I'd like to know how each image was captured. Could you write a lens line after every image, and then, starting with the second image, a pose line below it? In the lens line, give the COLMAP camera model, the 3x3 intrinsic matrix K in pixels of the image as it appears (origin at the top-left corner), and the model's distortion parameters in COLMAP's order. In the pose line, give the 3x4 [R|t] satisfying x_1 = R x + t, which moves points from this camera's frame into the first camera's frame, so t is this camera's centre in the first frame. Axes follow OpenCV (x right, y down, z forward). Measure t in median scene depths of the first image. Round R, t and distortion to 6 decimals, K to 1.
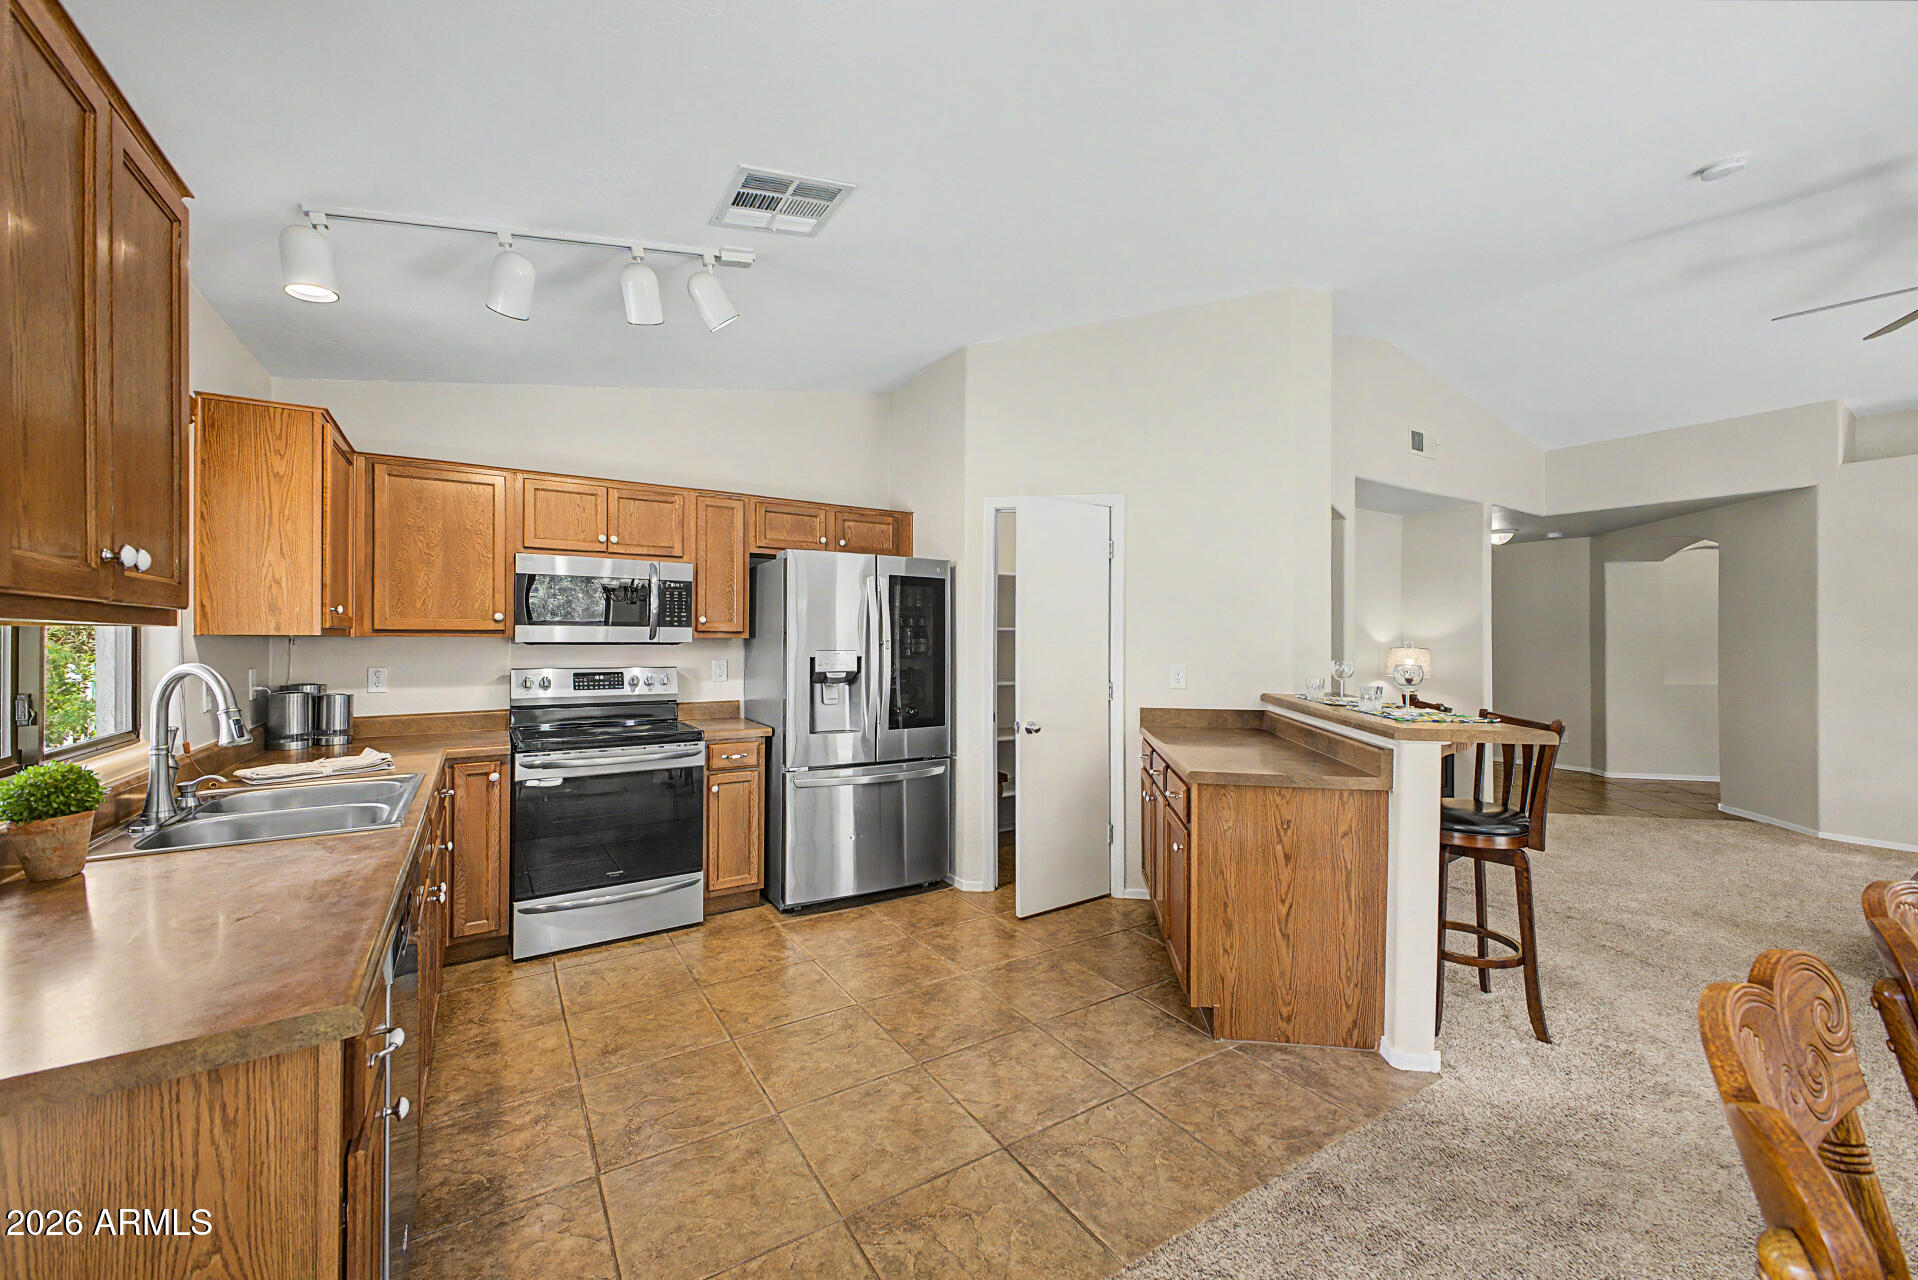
lens RADIAL K [[766.5, 0, 962.8], [0, 766.5, 636.8], [0, 0, 1]] dist [0.006146, 0.000034]
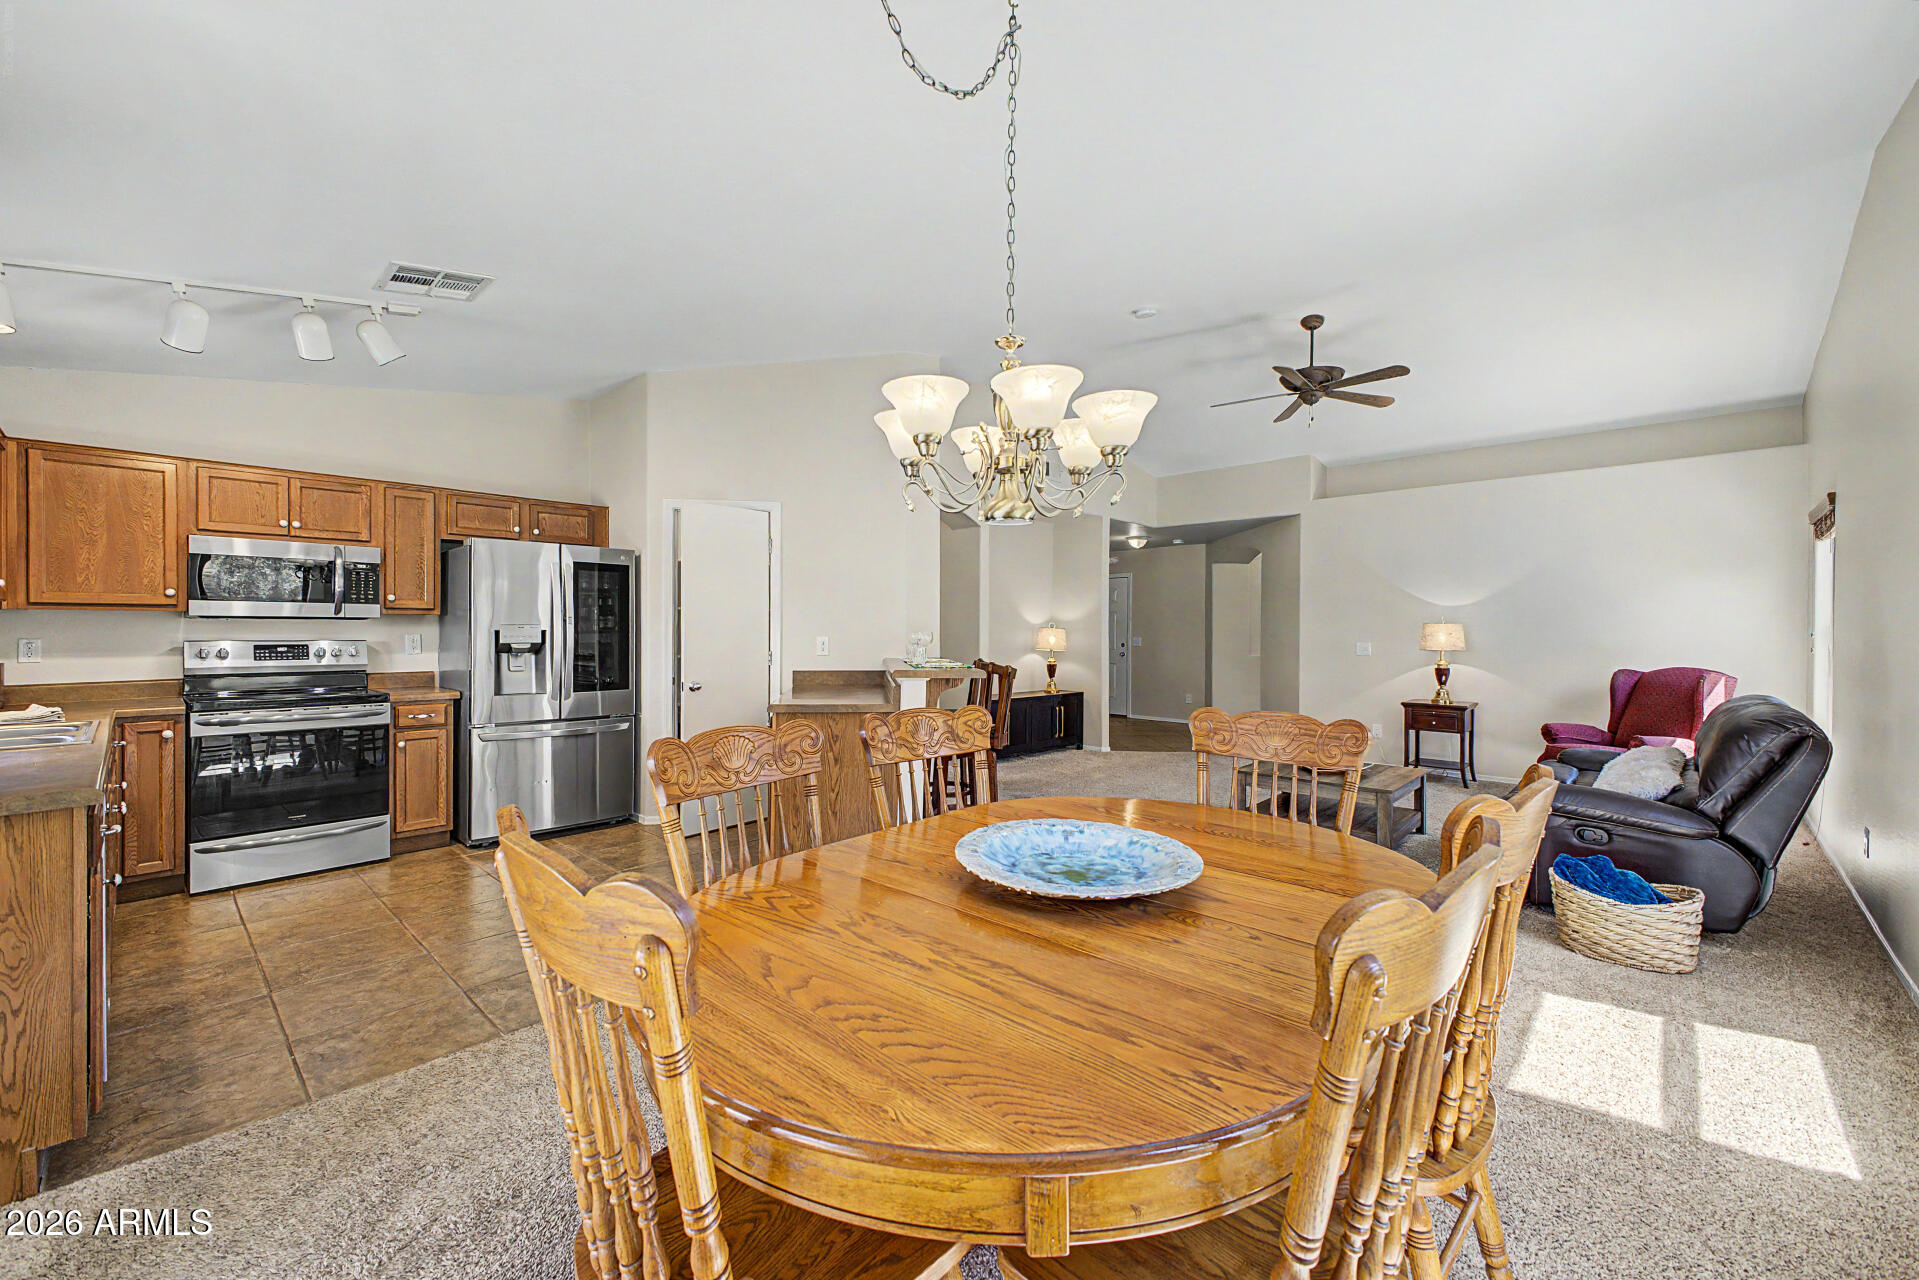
lens RADIAL K [[782.3, 0, 972.0], [0, 782.3, 633.9], [0, 0, 1]] dist [0.002294, 0.000162]
pose [[0.965659, -0.001287, 0.259809, 0.196875], [-0.001413, 0.999947, 0.010202, 0.018750], [-0.259809, -0.010218, 0.965606, -0.354819]]
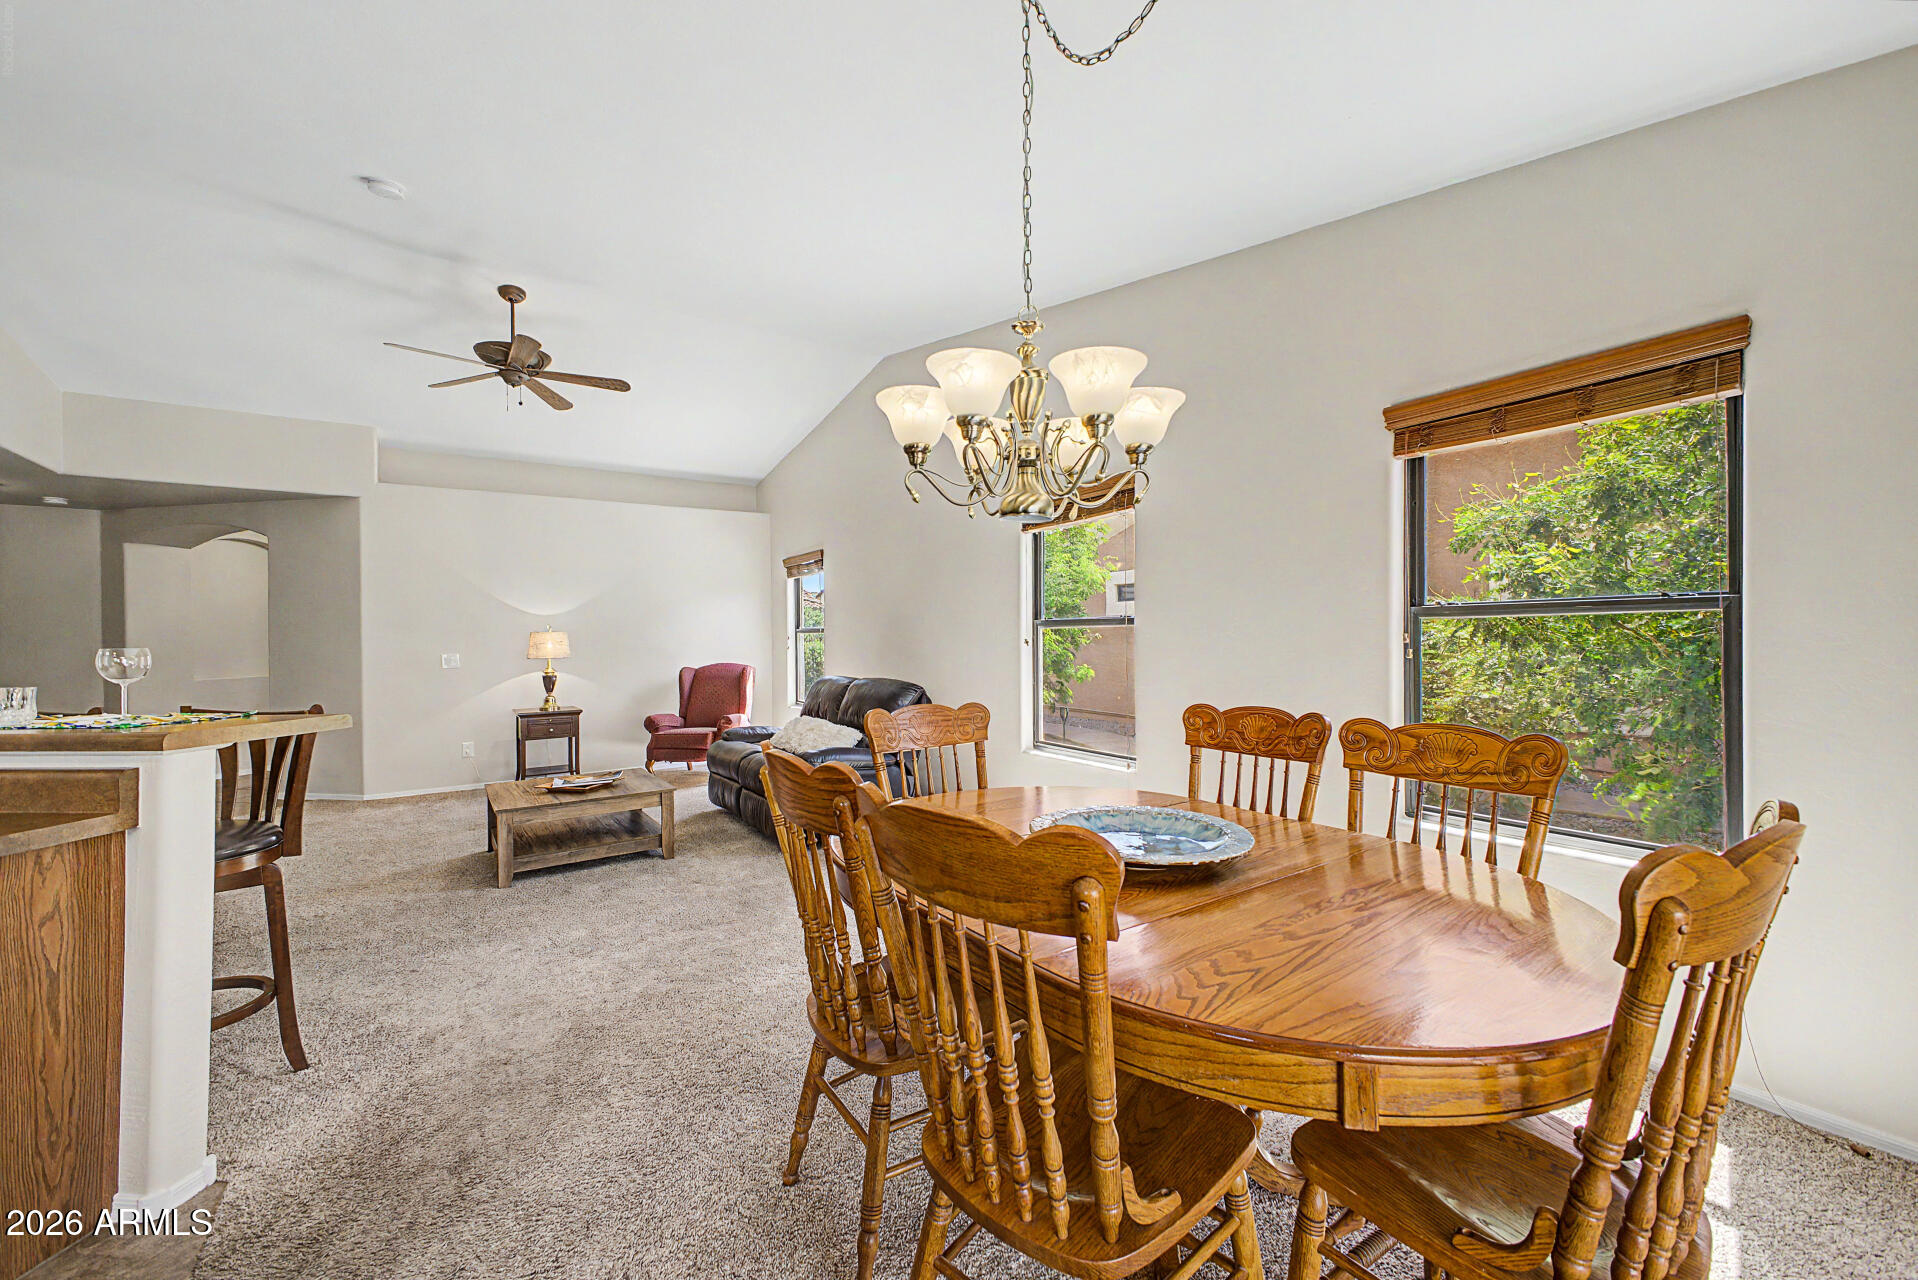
lens RADIAL K [[766.5, 0, 962.8], [0, 766.5, 636.8], [0, 0, 1]] dist [0.006146, 0.000034]
pose [[-0.037592, -0.005459, 0.999278, -0.119398], [0.007543, 0.999955, 0.005746, 0.020161], [-0.999265, 0.007754, -0.037549, 0.198322]]
